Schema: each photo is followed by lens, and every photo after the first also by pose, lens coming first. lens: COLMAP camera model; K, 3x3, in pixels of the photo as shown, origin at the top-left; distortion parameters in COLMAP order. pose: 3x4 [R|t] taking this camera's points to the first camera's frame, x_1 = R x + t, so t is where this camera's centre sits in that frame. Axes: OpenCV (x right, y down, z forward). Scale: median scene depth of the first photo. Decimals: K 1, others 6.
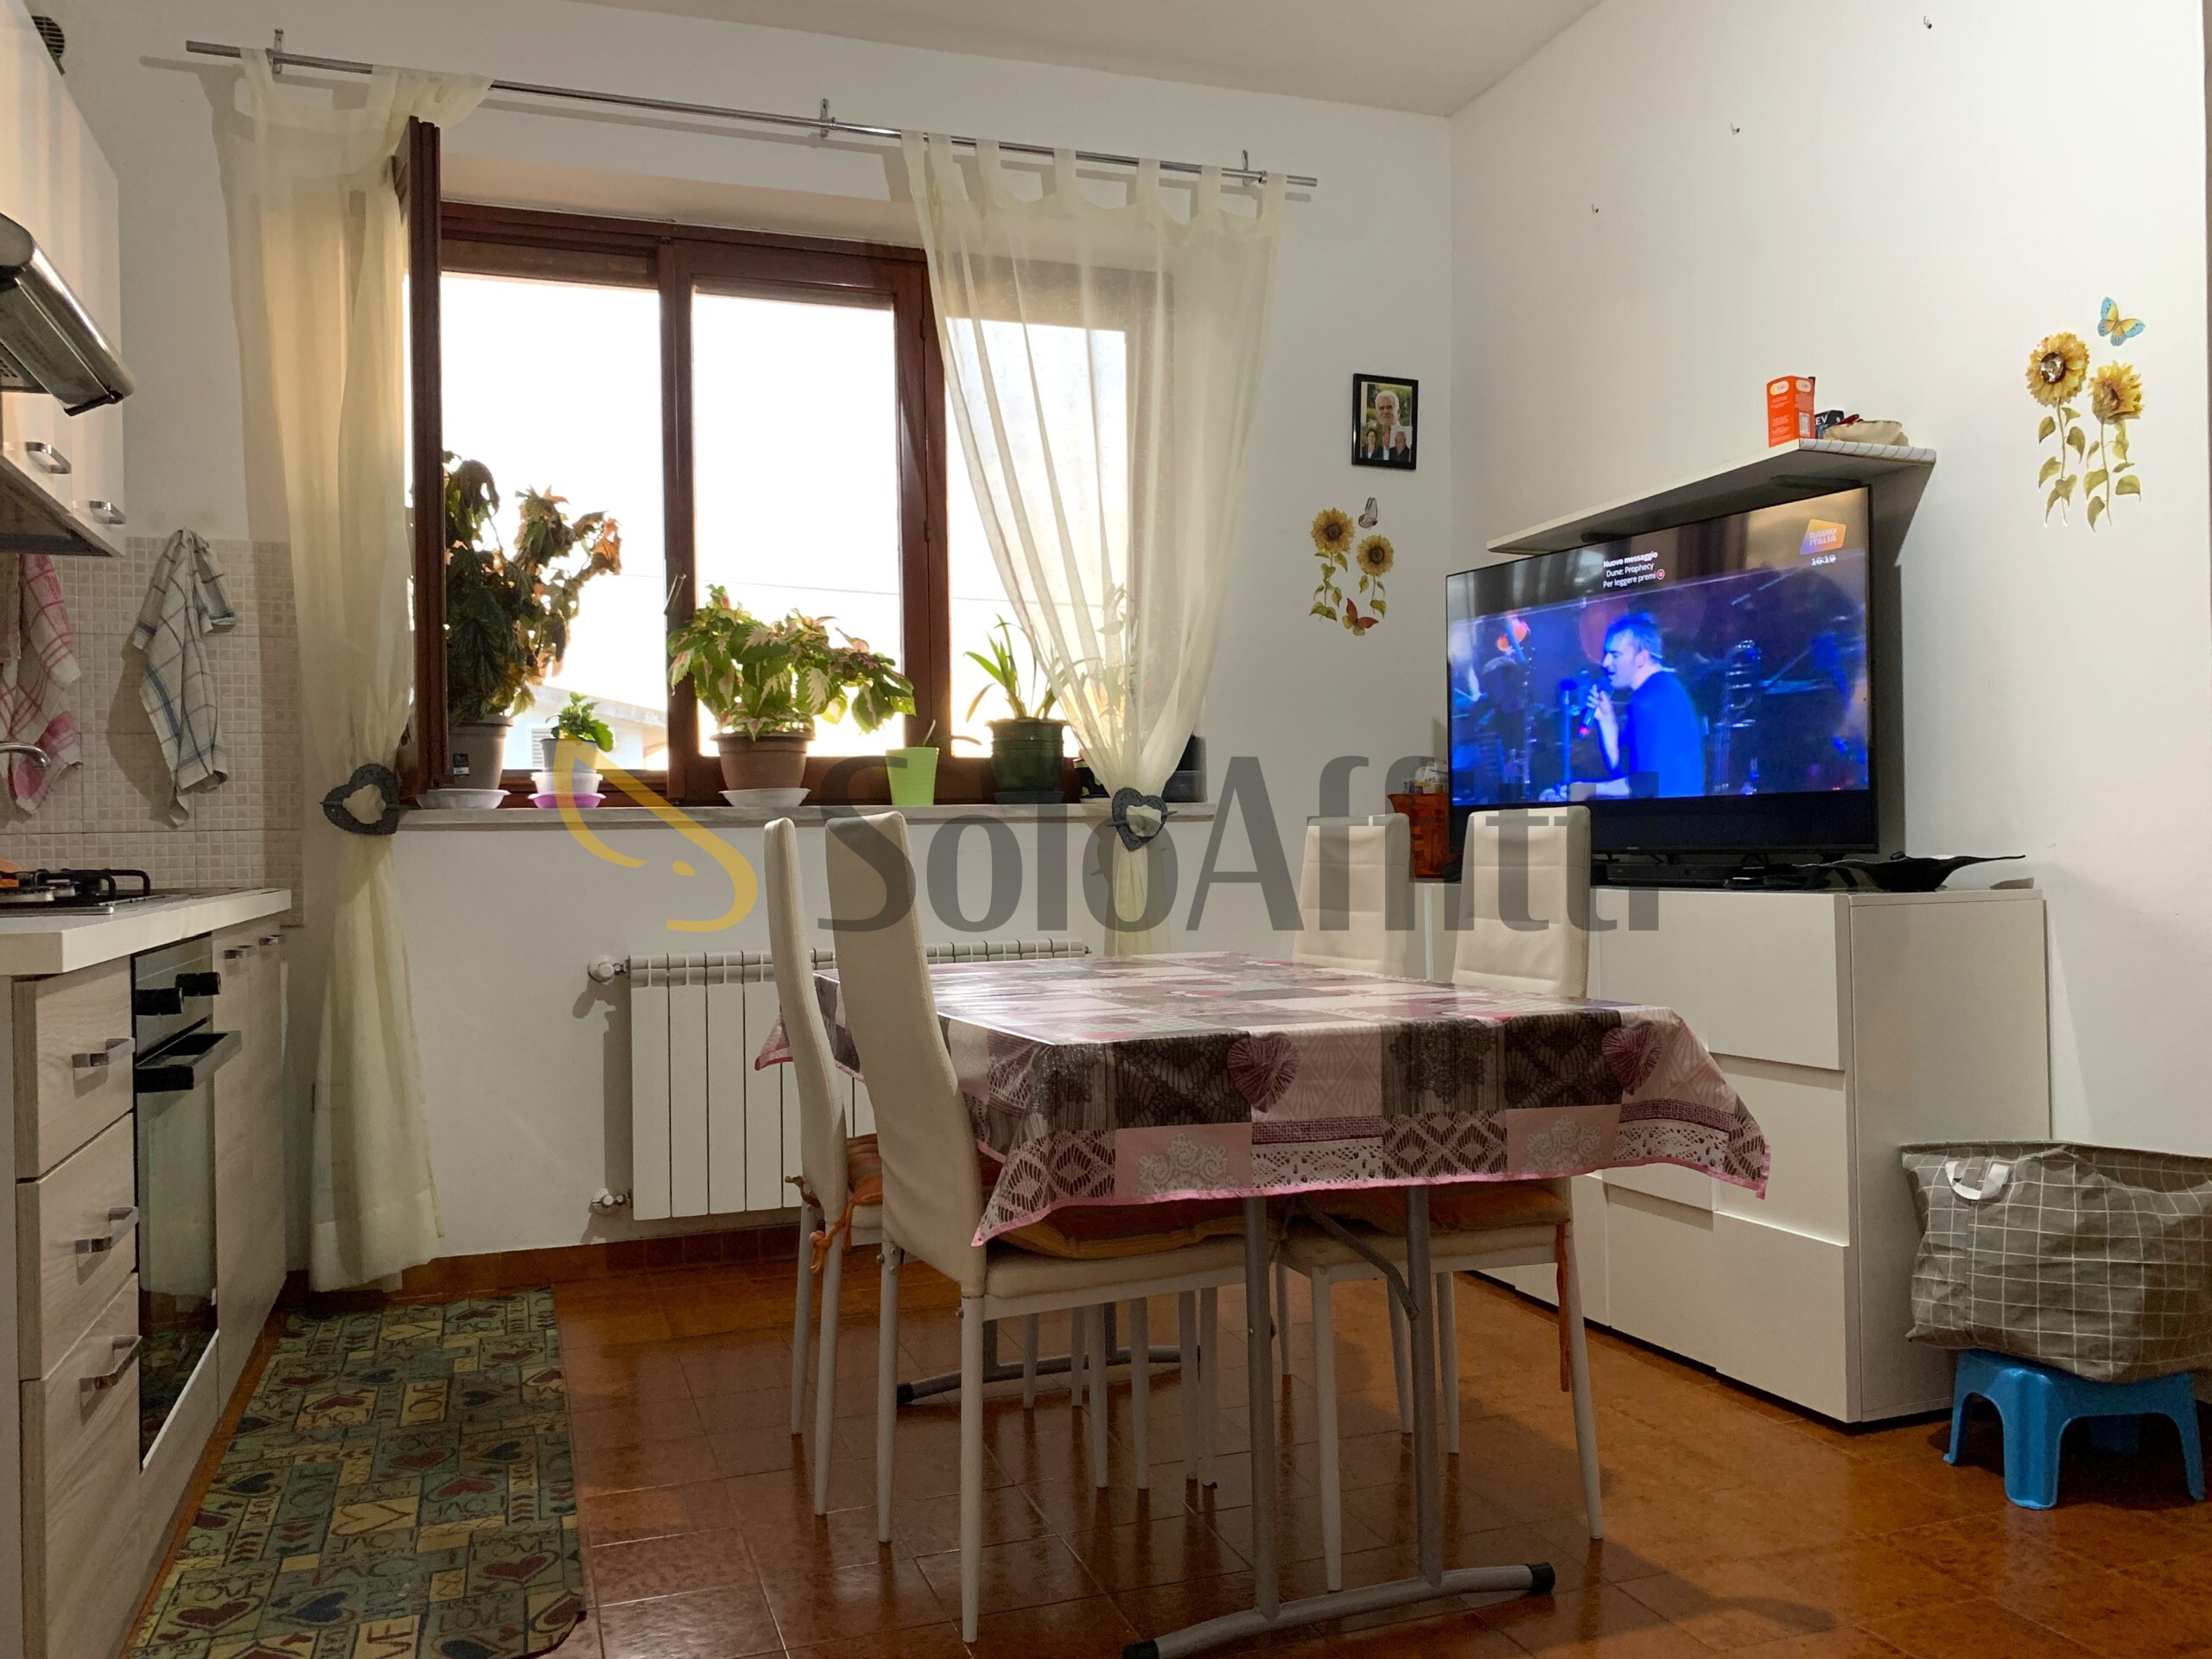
lens RADIAL K [[1760.3, 0, 1106.0], [0, 1760.3, 829.5], [0, 0, 1]] dist [0.055303, -0.002171]
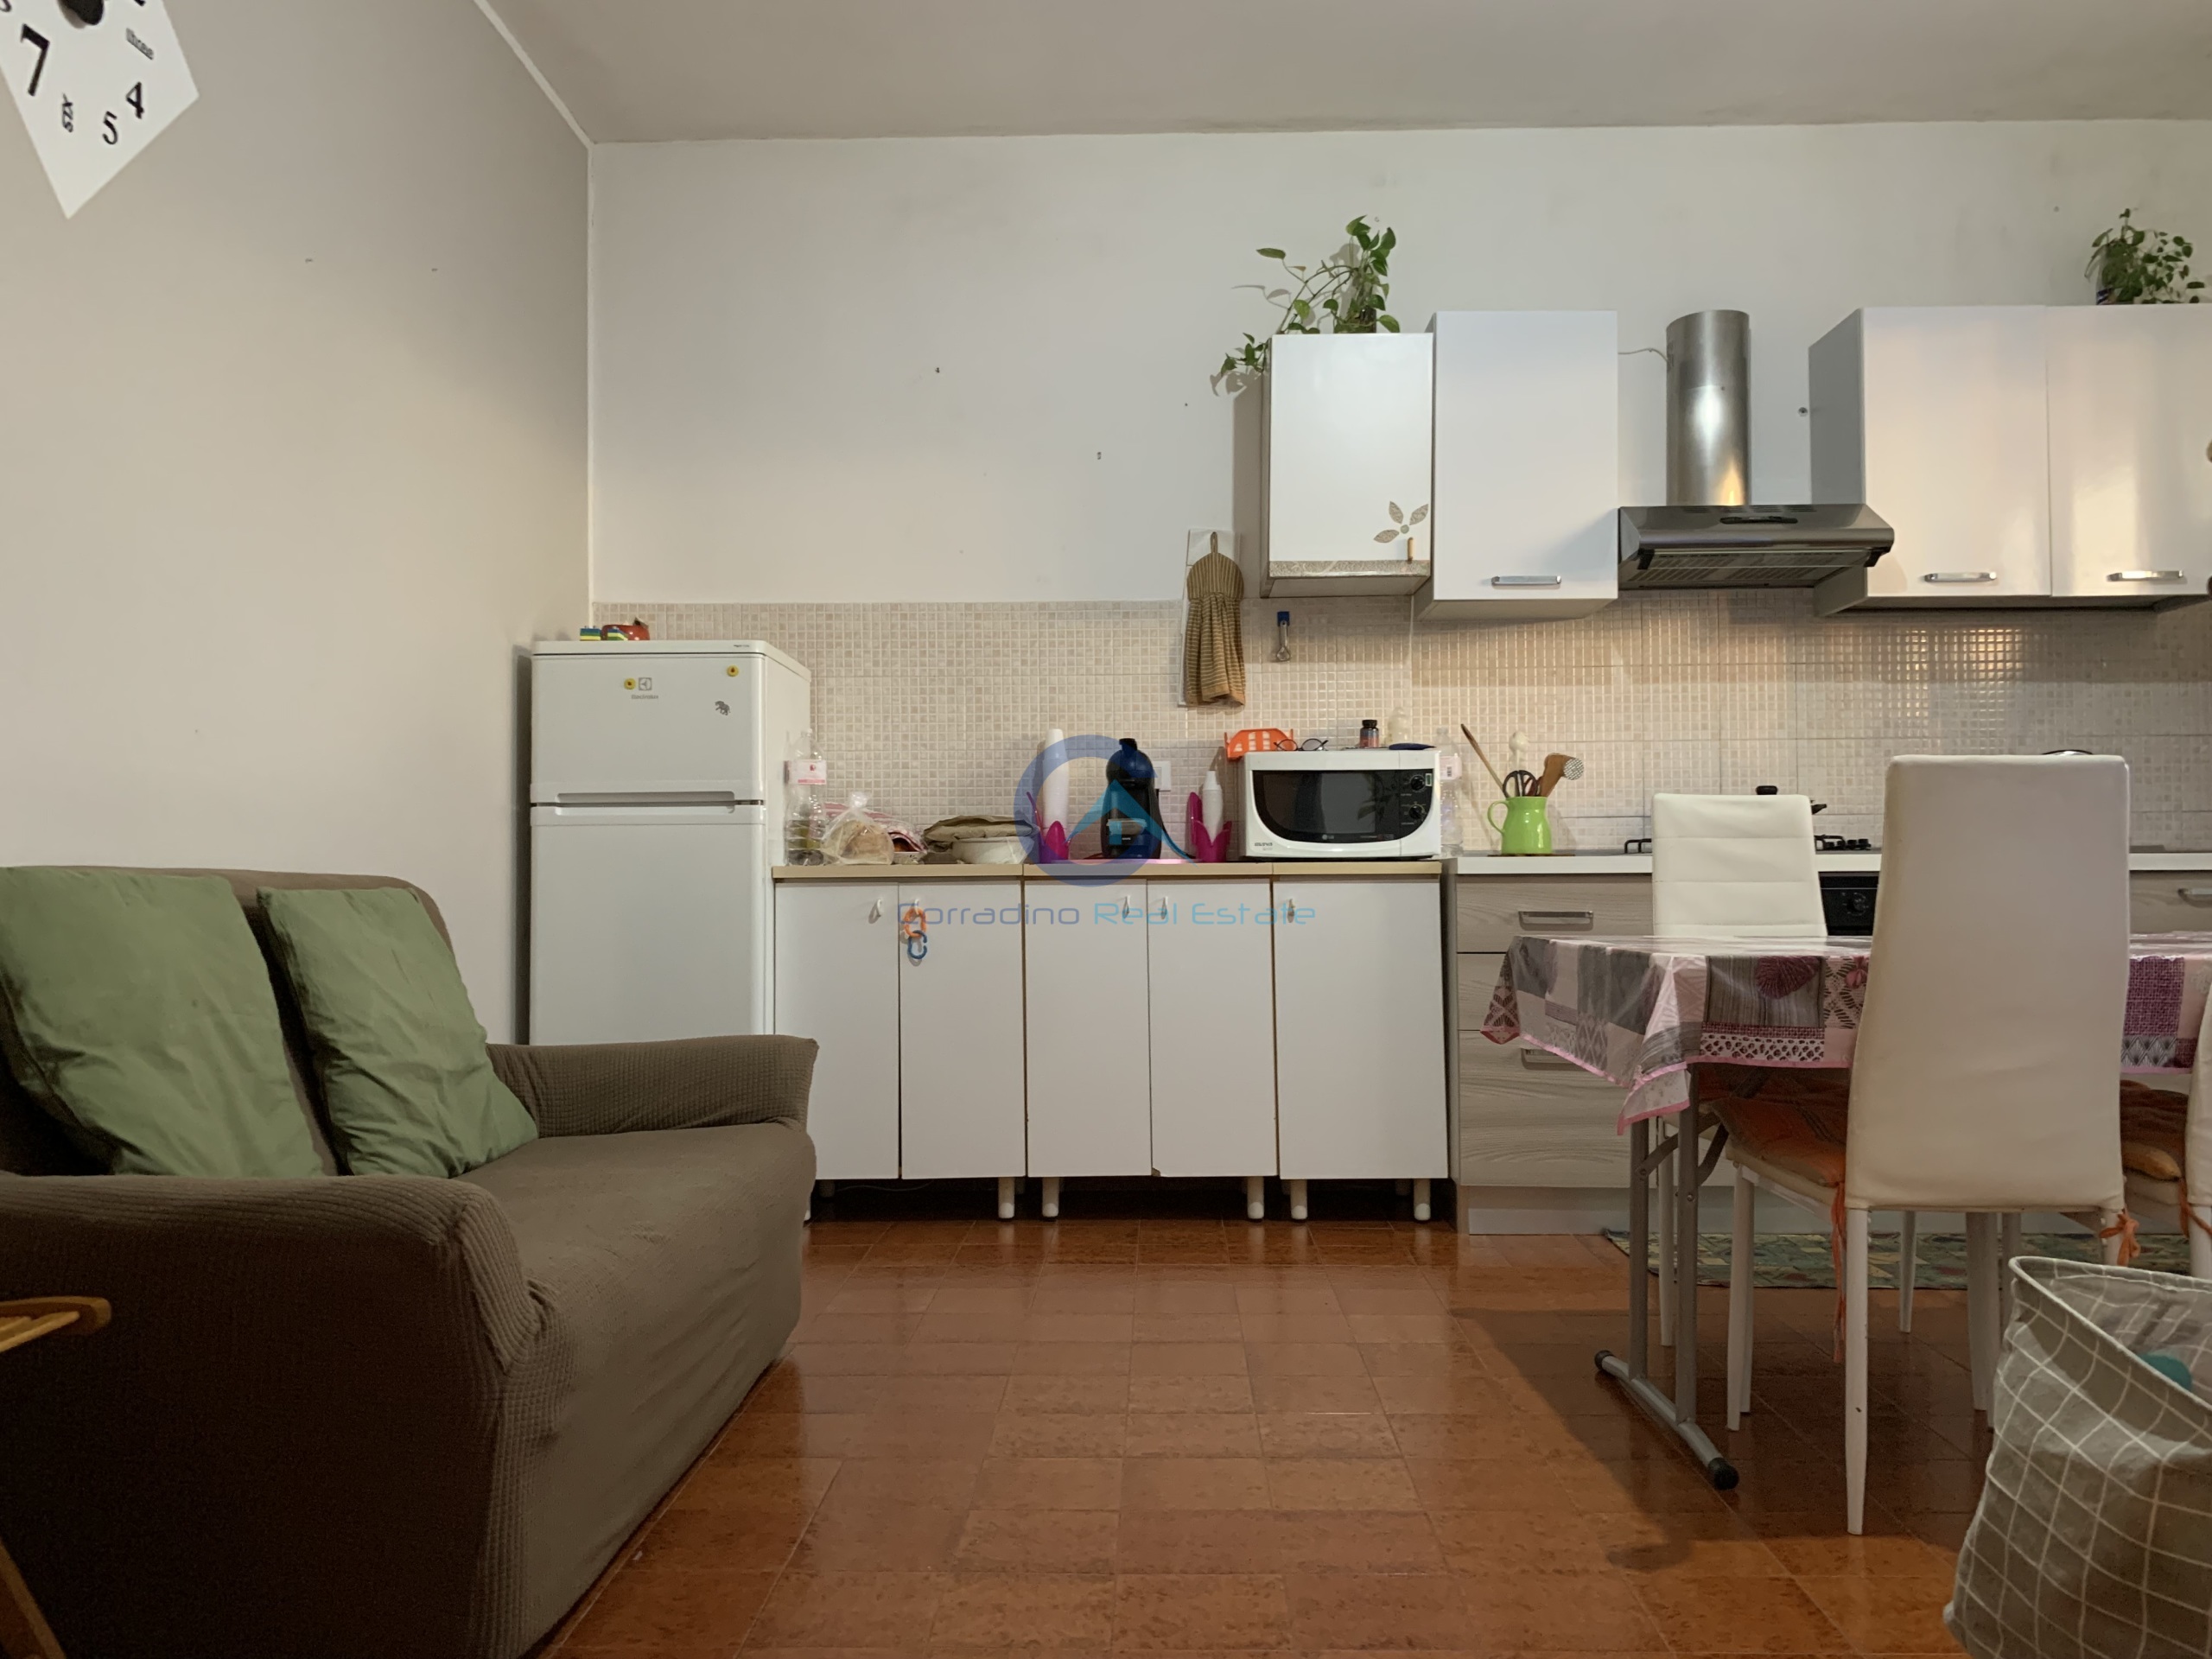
lens RADIAL K [[1711.6, 0, 1106.0], [0, 1711.6, 829.5], [0, 0, 1]] dist [0.055012, -0.071187]
pose [[-0.357522, -0.010525, -0.933845, 1.451985], [0.019323, 0.999639, -0.018665, 0.039268], [0.933705, -0.024718, -0.357190, 1.089425]]
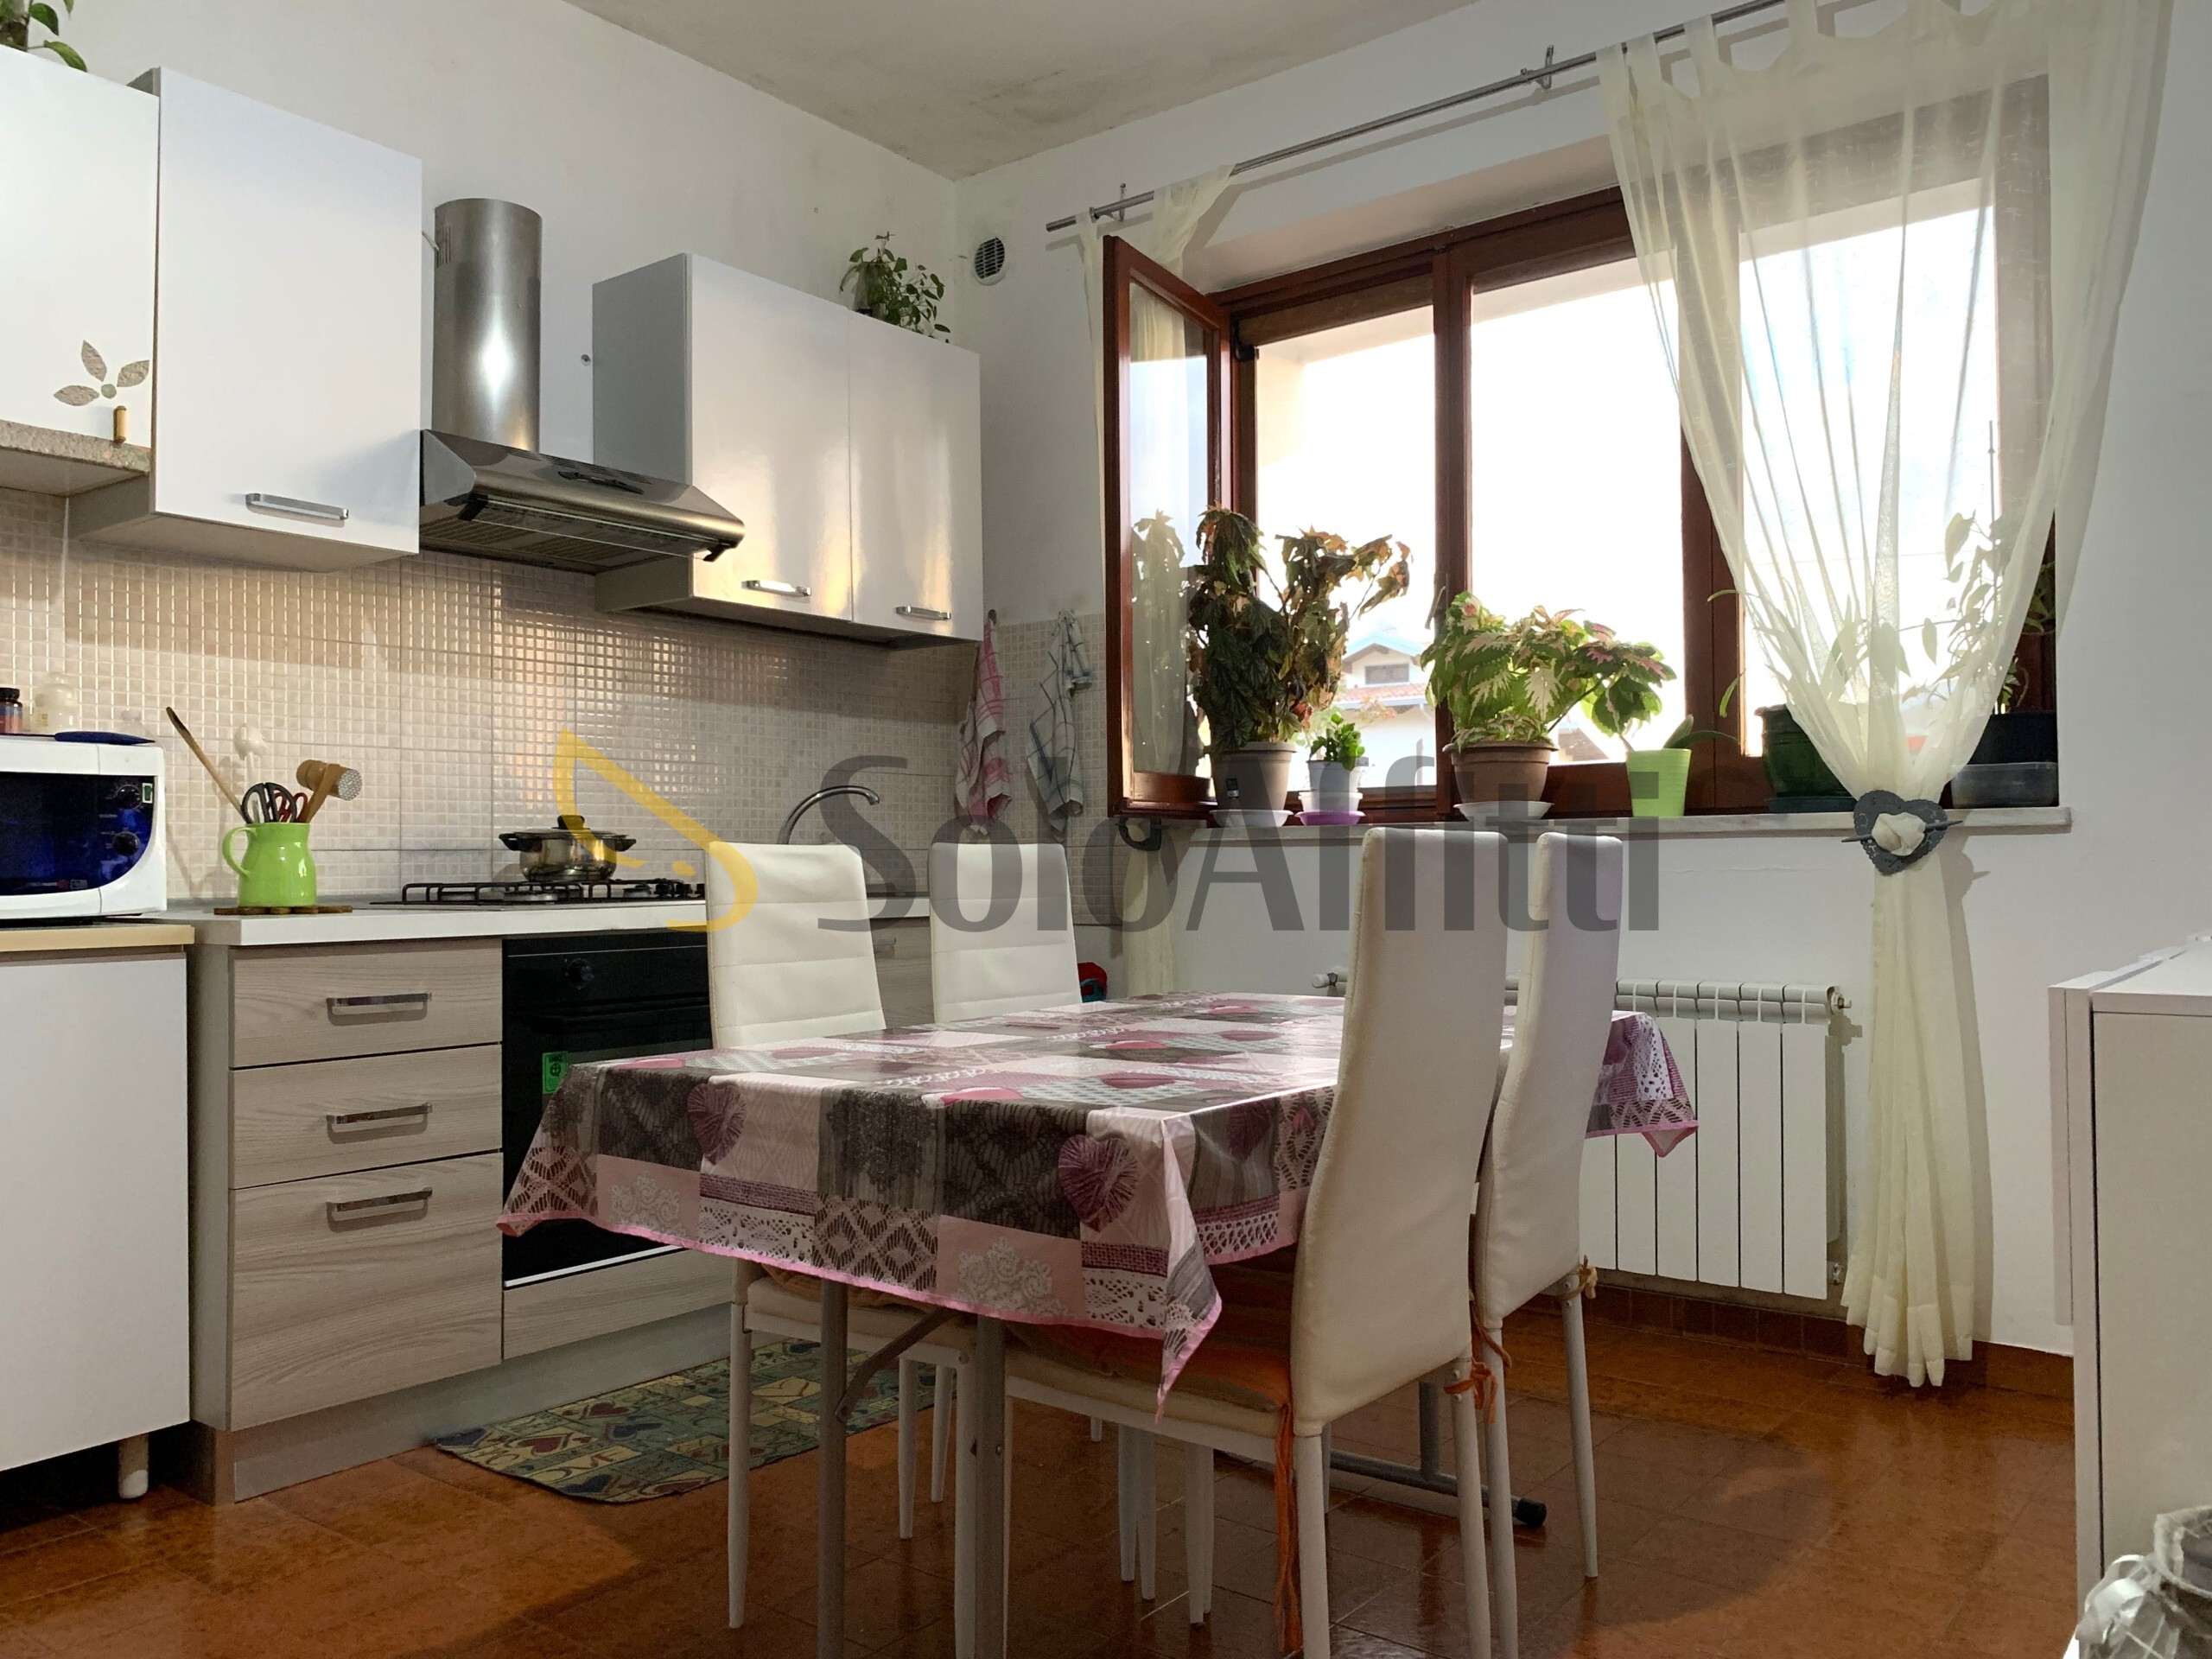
lens RADIAL K [[1711.6, 0, 1106.0], [0, 1711.6, 829.5], [0, 0, 1]] dist [0.055012, -0.071187]
pose [[0.538878, -0.007824, -0.842348, 0.907118], [0.007193, 0.999963, -0.004686, -0.011201], [0.842353, -0.003534, 0.538914, 0.635994]]
